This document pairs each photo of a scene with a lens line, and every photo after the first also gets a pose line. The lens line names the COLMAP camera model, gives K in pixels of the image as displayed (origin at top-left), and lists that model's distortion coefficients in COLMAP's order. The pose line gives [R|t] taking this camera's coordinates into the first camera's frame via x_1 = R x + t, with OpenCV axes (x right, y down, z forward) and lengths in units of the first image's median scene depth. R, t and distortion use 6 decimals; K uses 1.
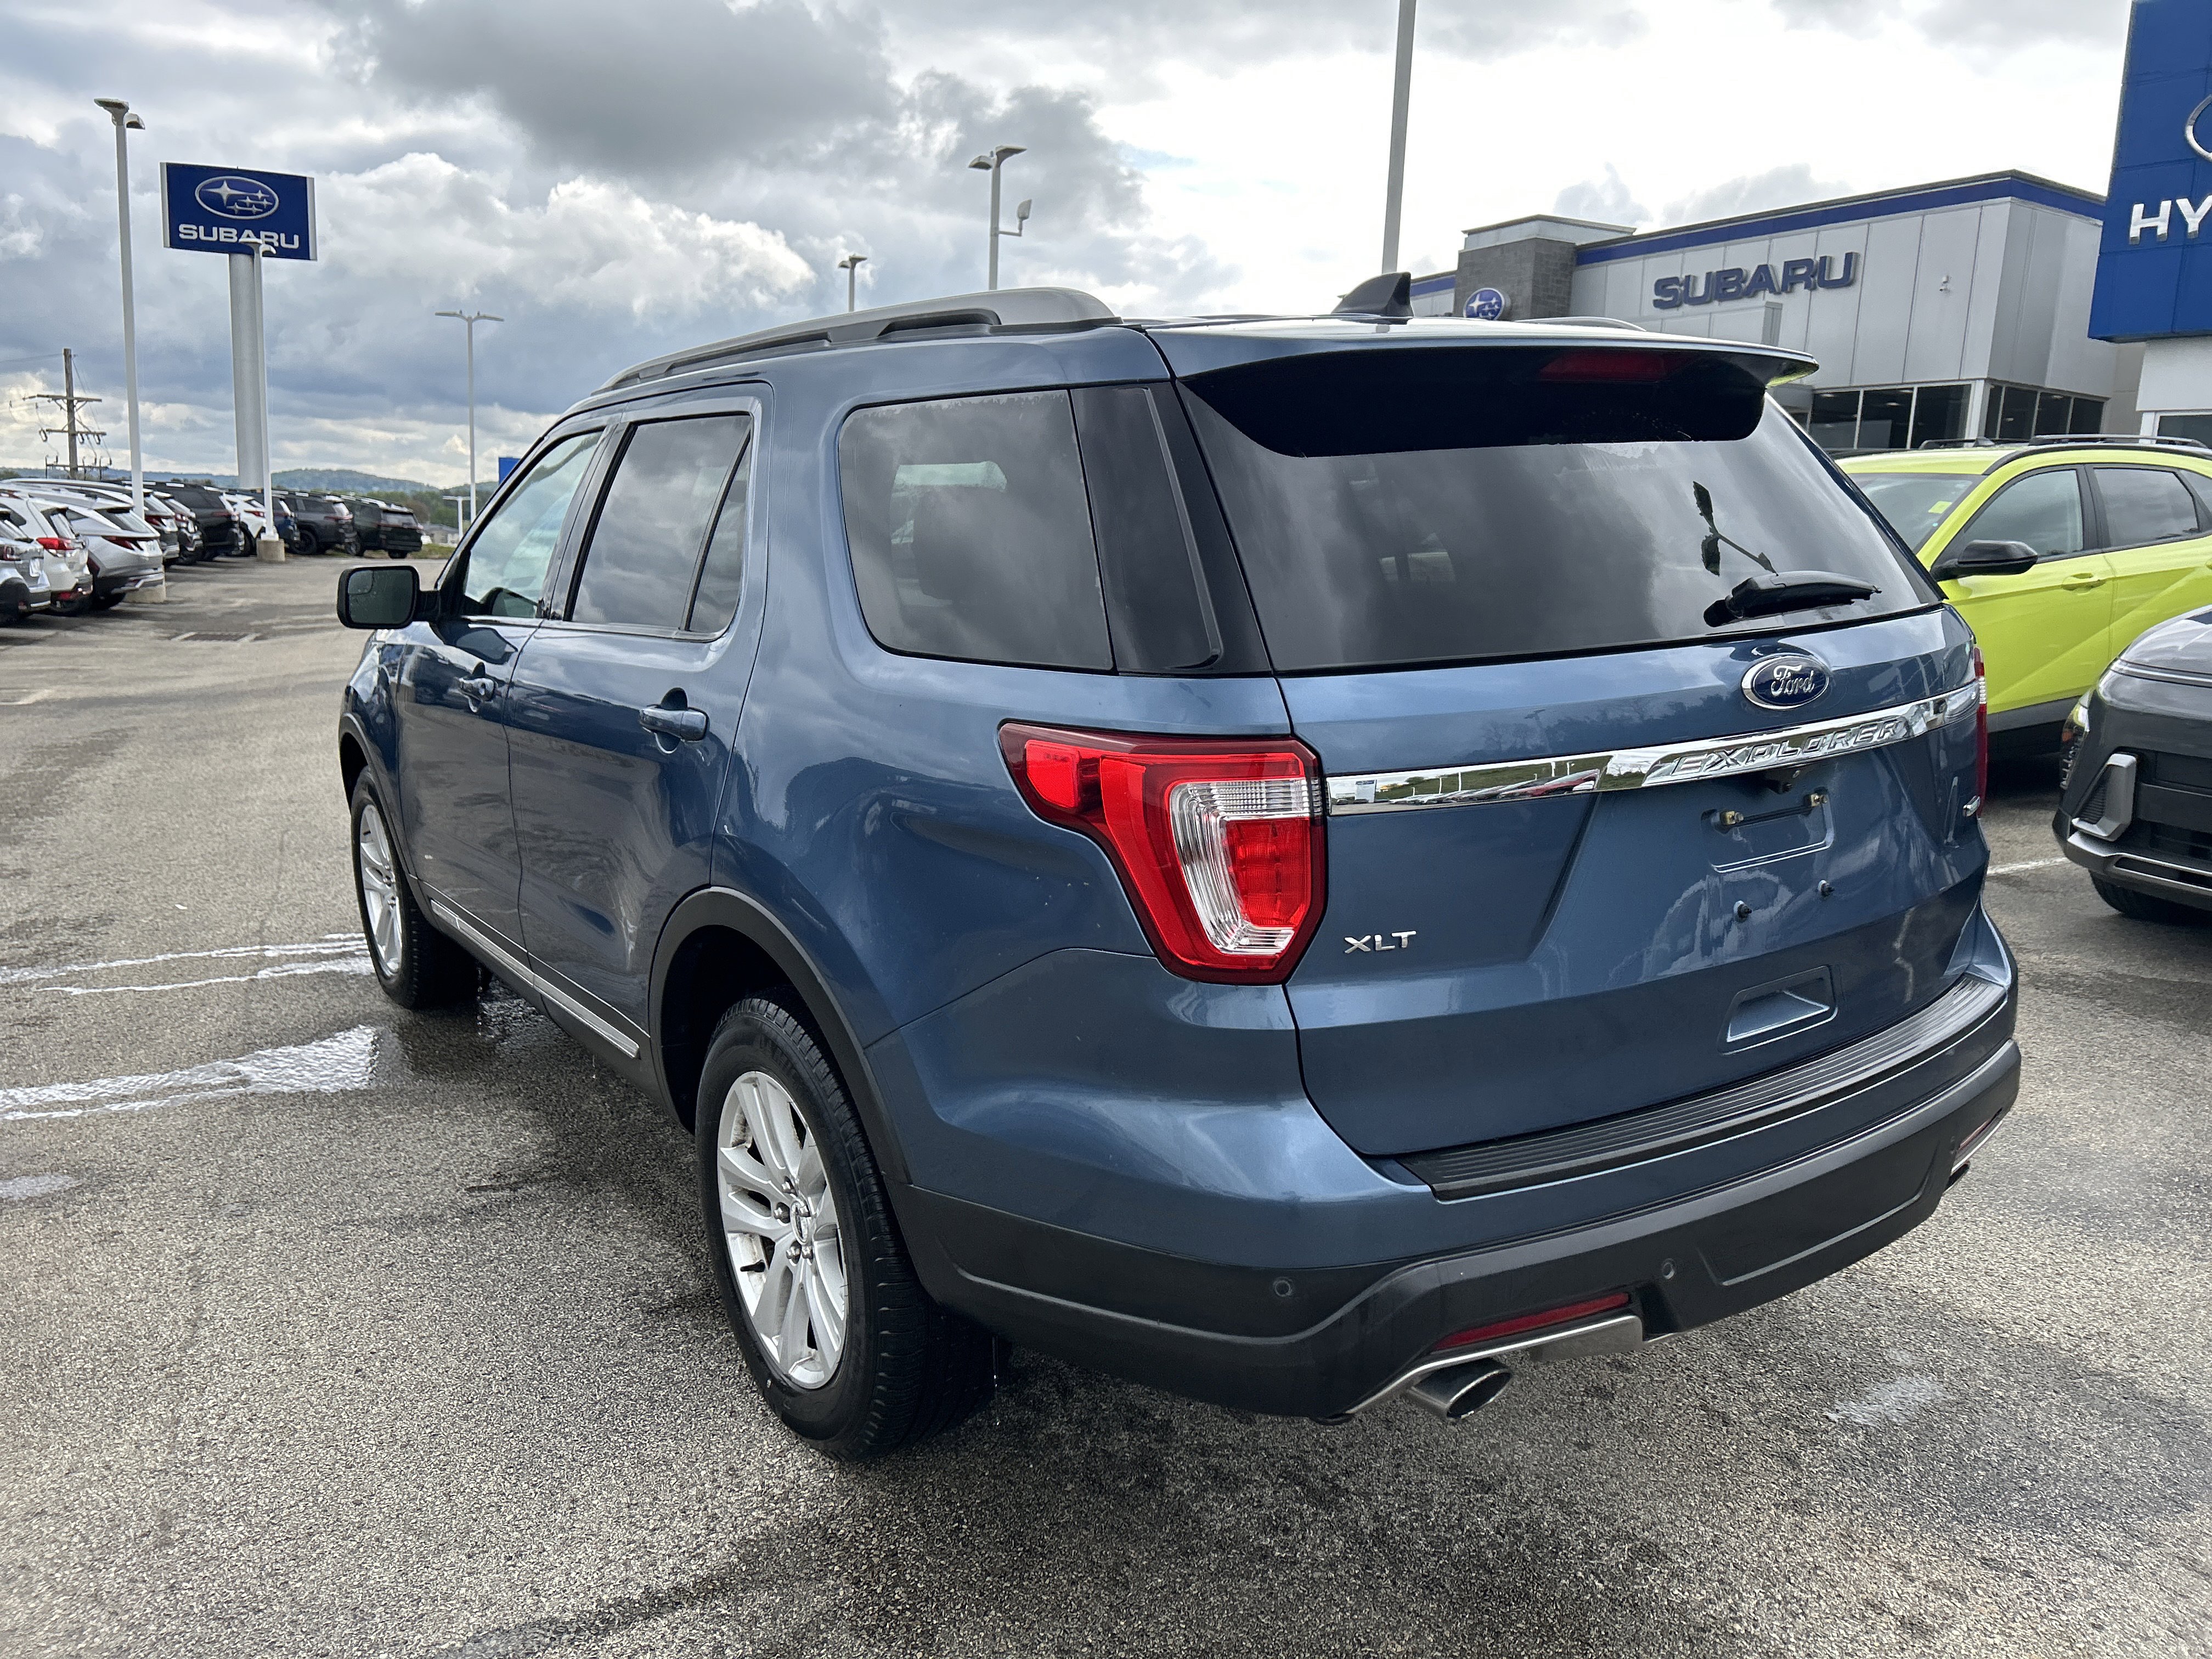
lens RADIAL K [[1708.4, 0, 1118.0], [0, 1708.4, 822.6], [0, 0, 1]] dist [0.052115, -0.055936]
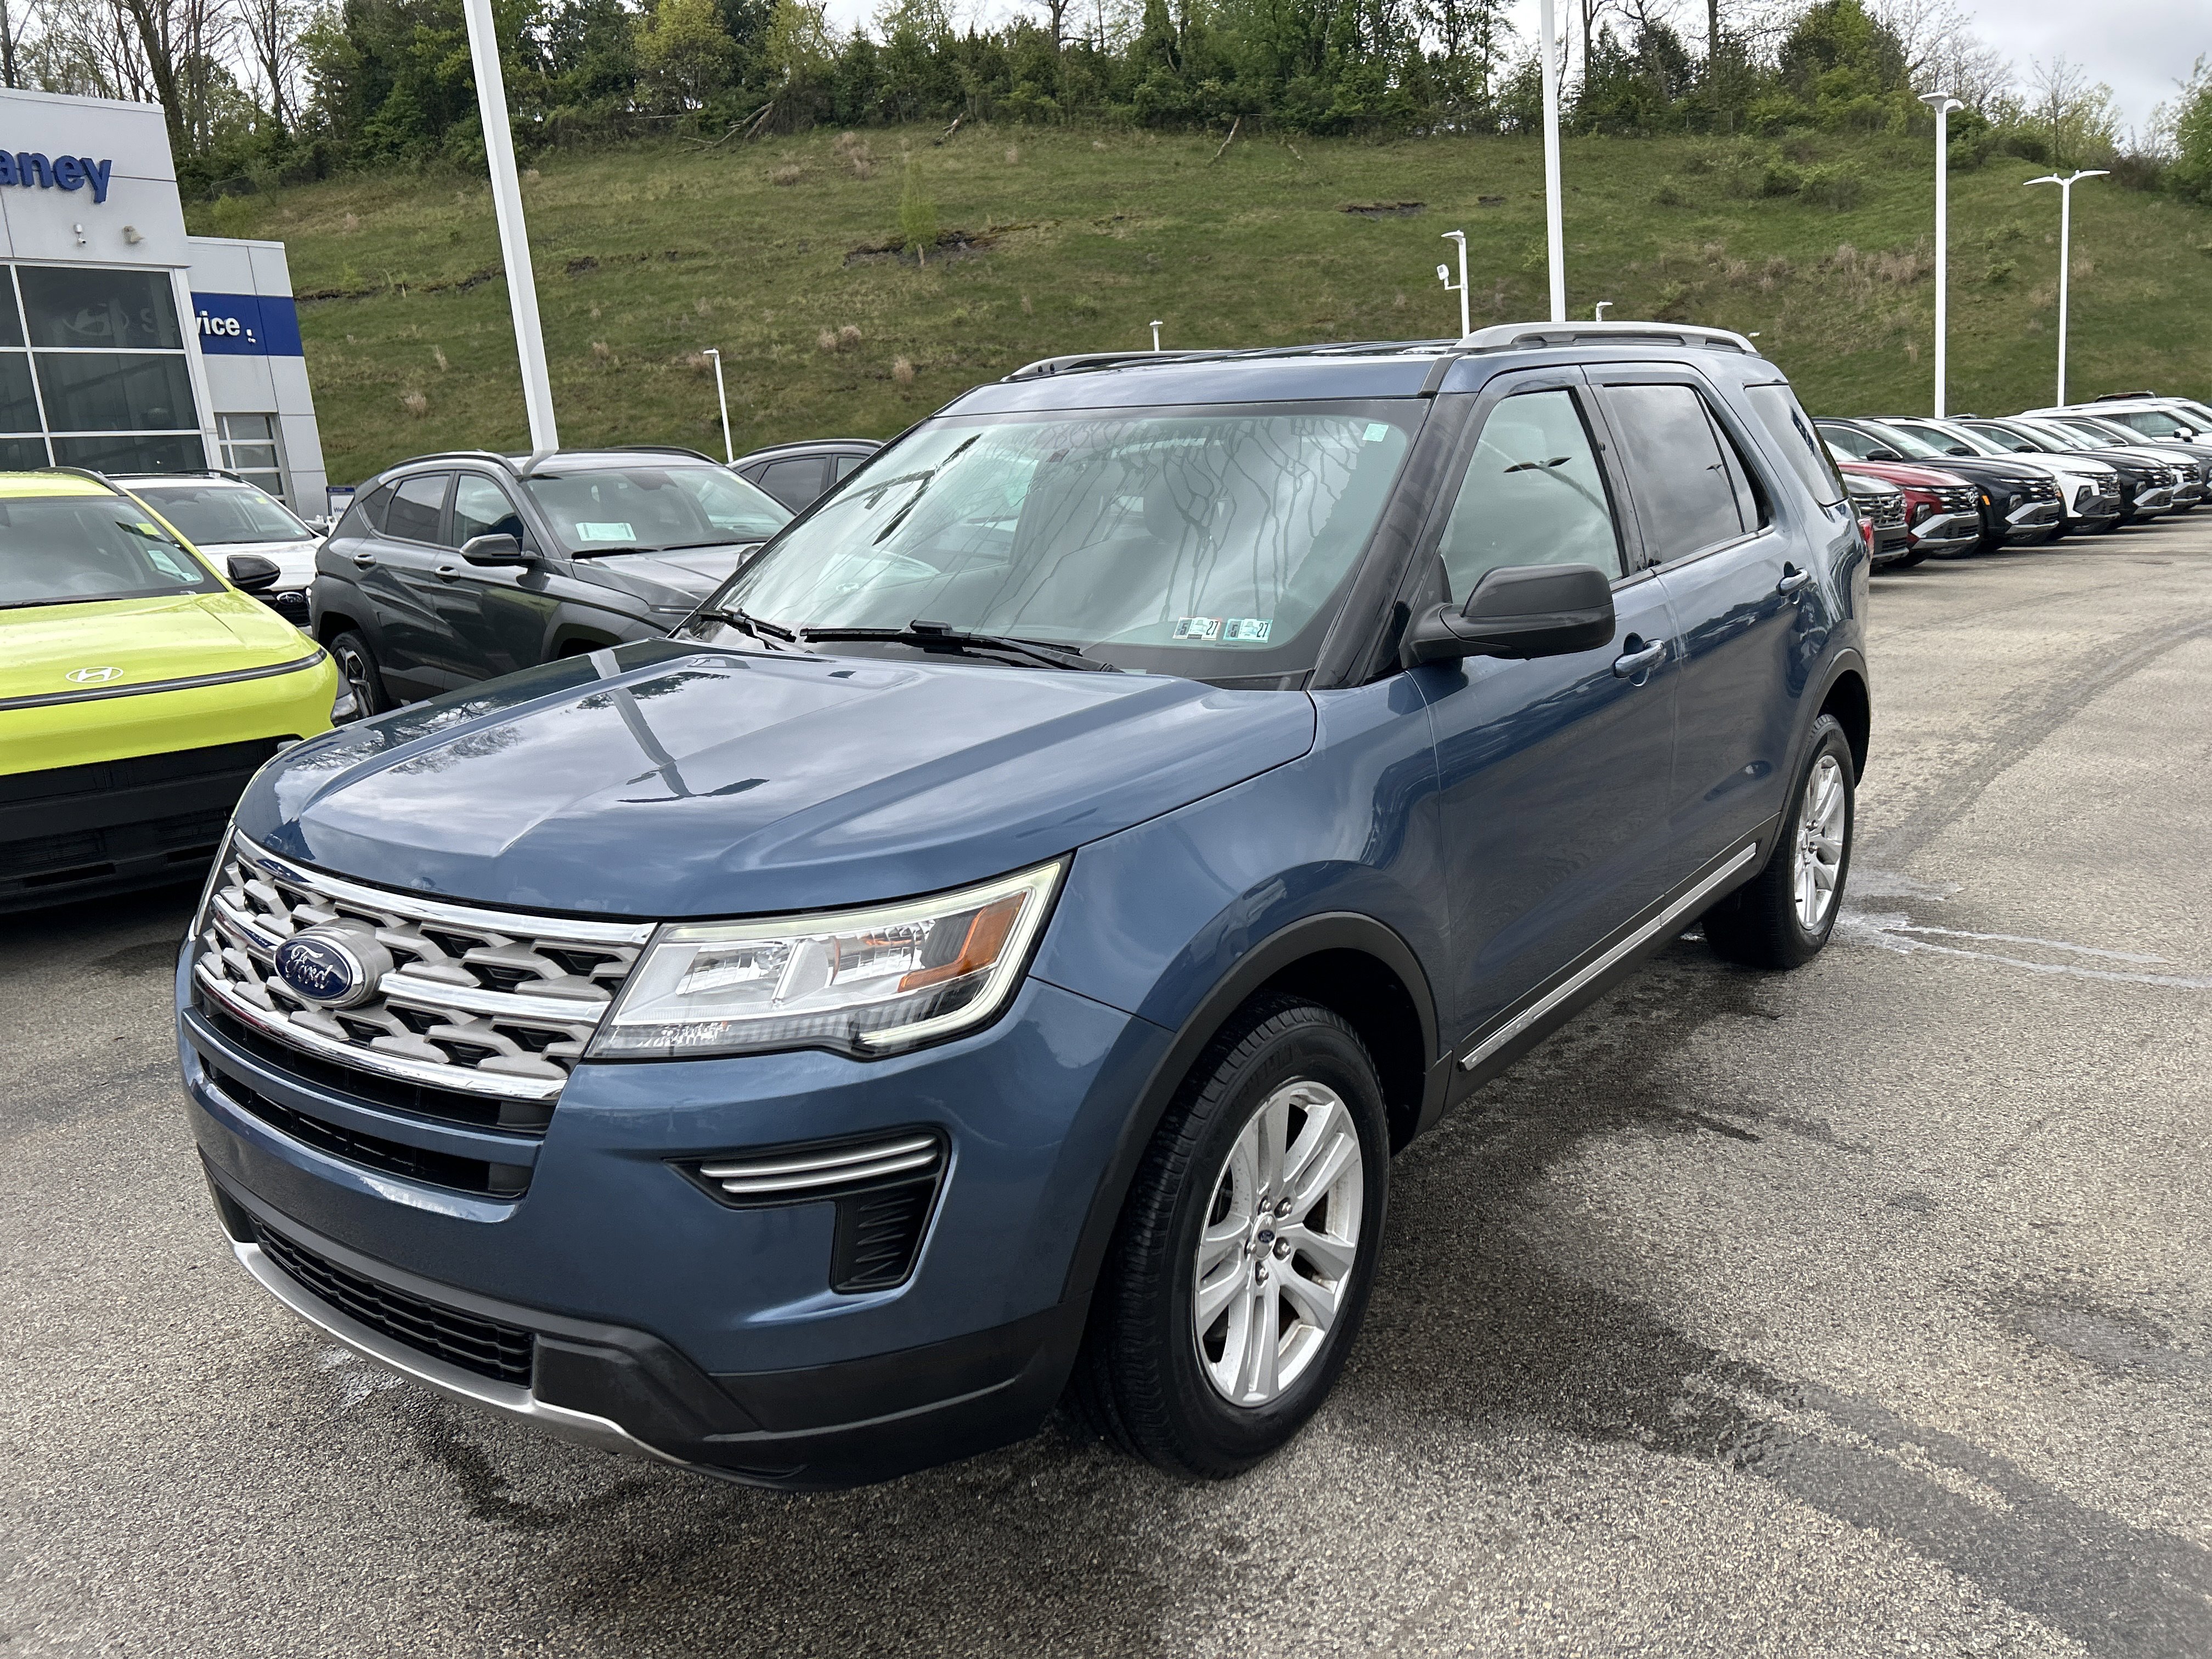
lens RADIAL K [[1708.4, 0, 1122.6], [0, 1708.4, 845.6], [0, 0, 1]] dist [0.052115, -0.055936]
pose [[-0.327462, -0.199446, 0.923575, -0.154469], [0.230503, 0.931073, 0.282792, -0.041615], [-0.916317, 0.305491, -0.258918, 0.203162]]
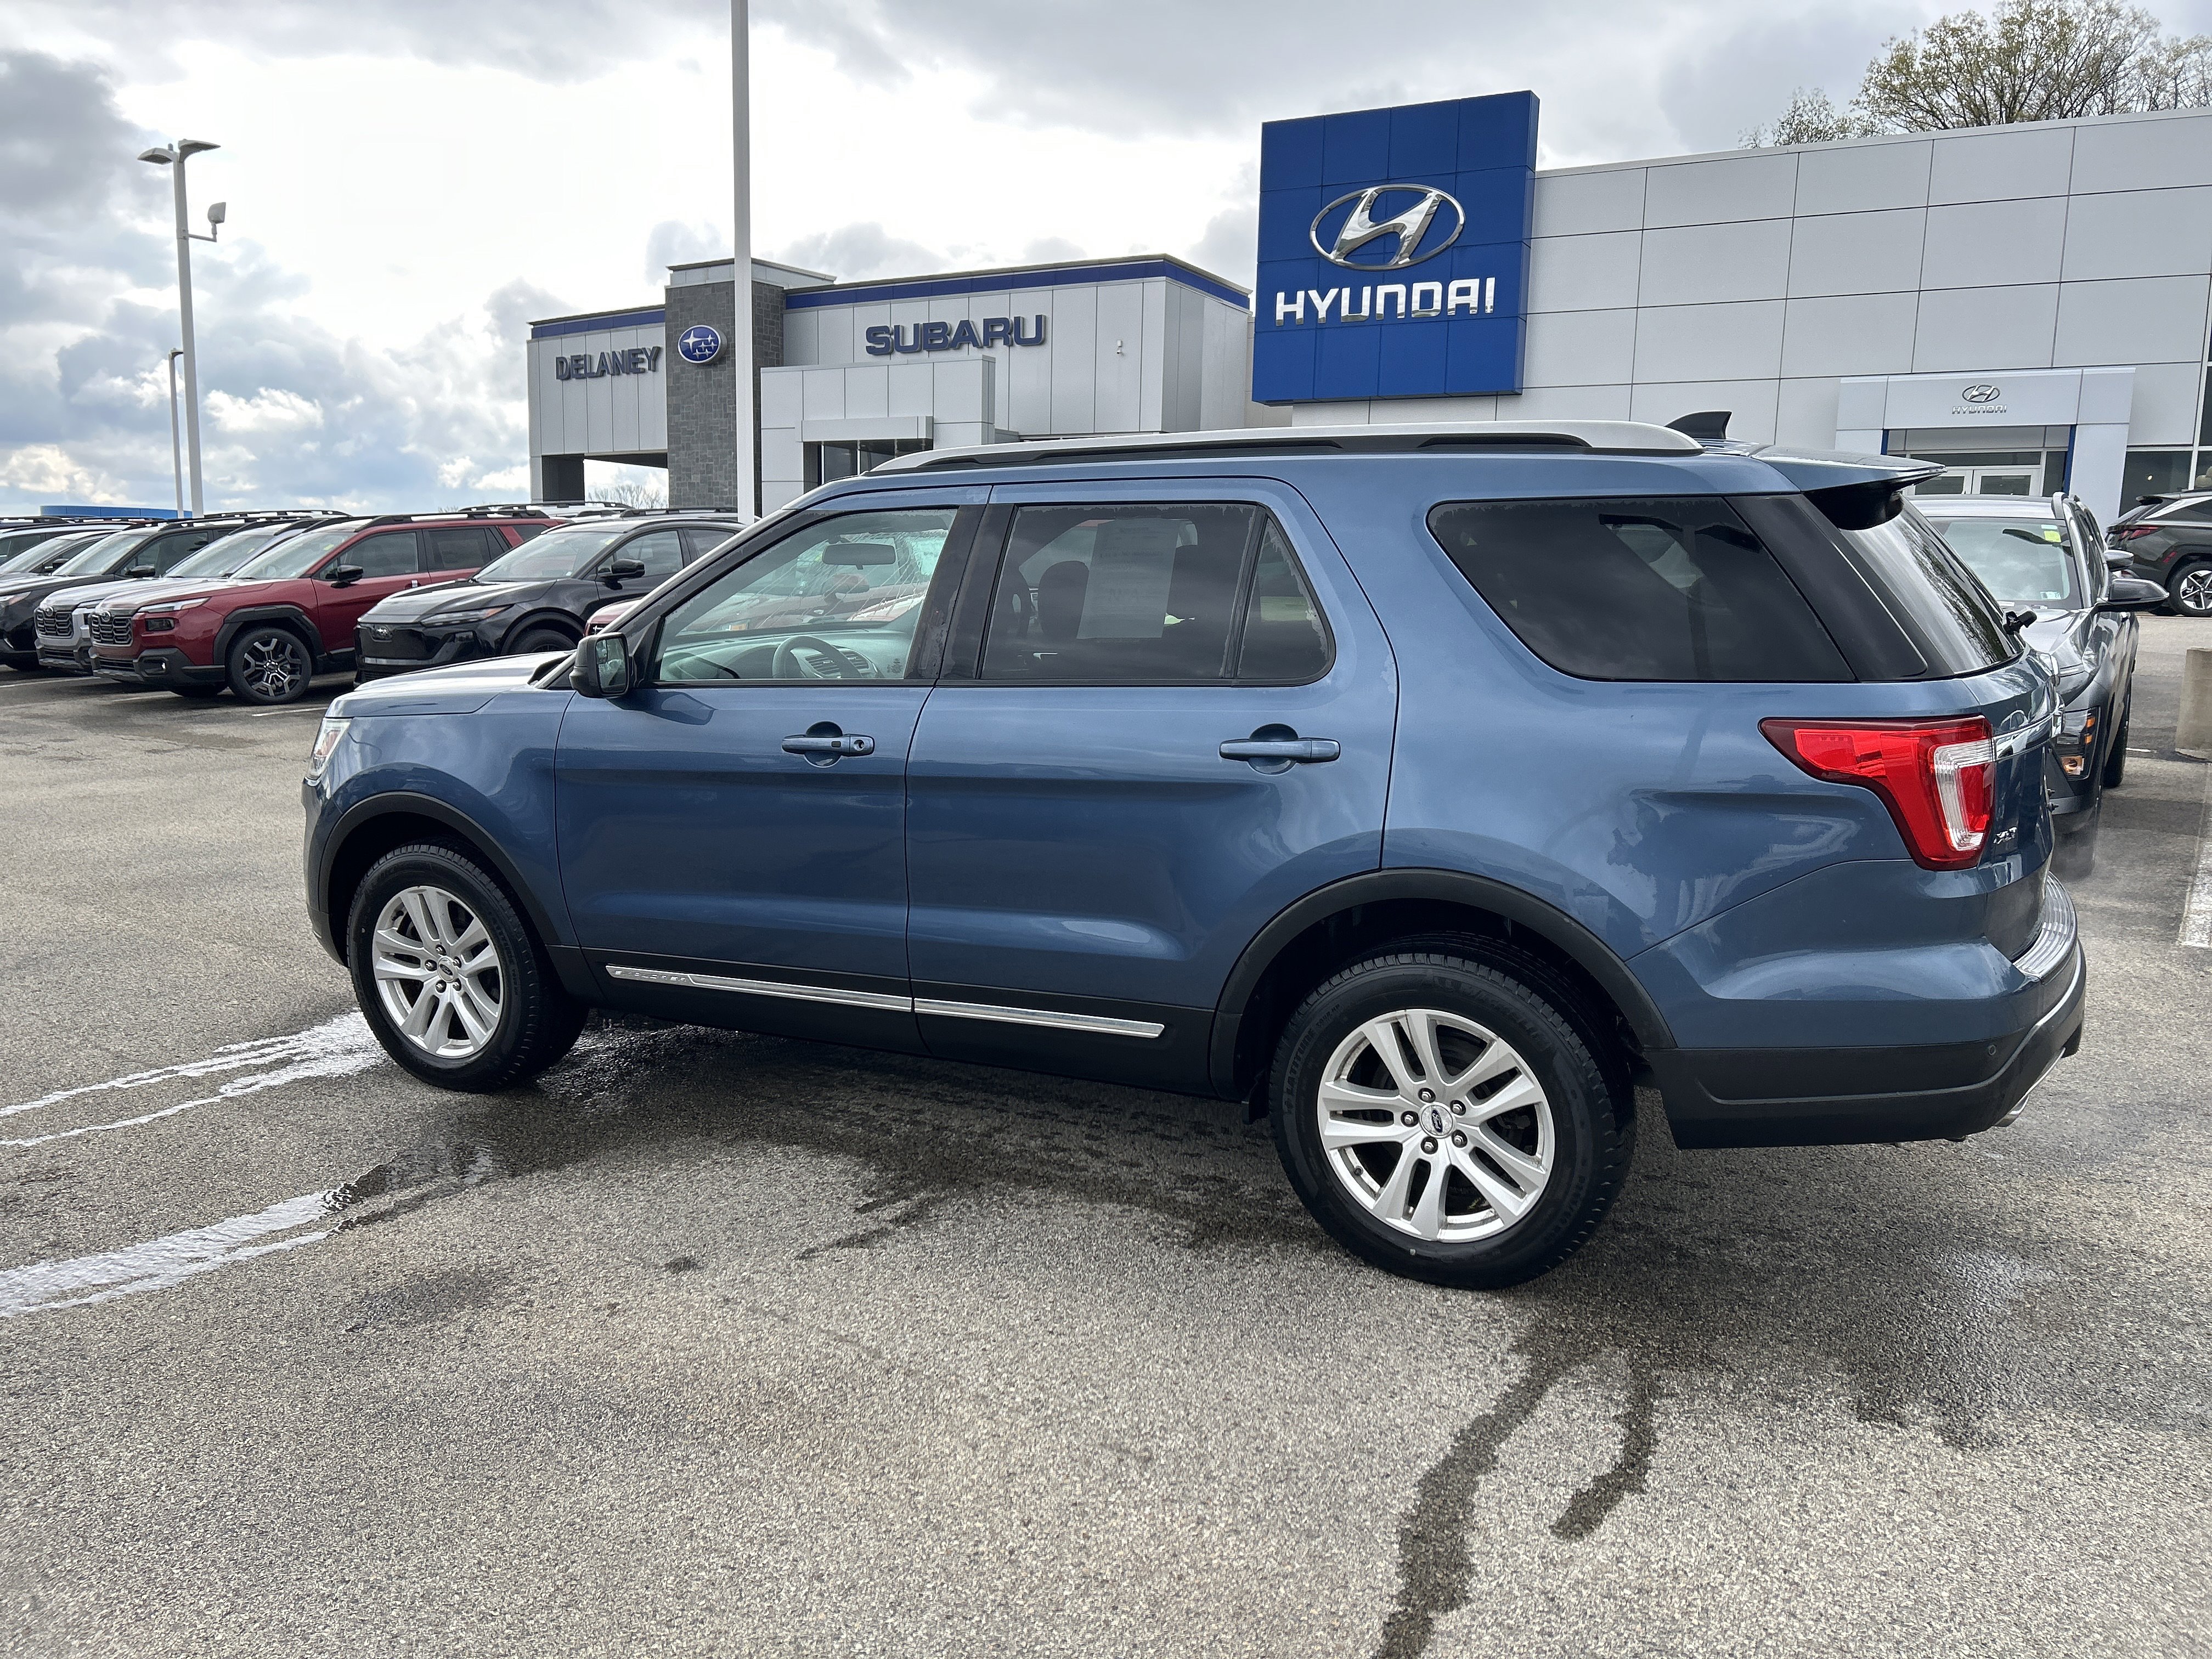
lens RADIAL K [[1708.4, 0, 1116.0], [0, 1708.4, 820.3], [0, 0, 1]] dist [0.052115, -0.055936]
pose [[0.874689, -0.089134, 0.476418, -0.096595], [0.097122, 0.995241, 0.007887, -0.002953], [-0.474854, 0.039372, 0.879183, -0.004292]]
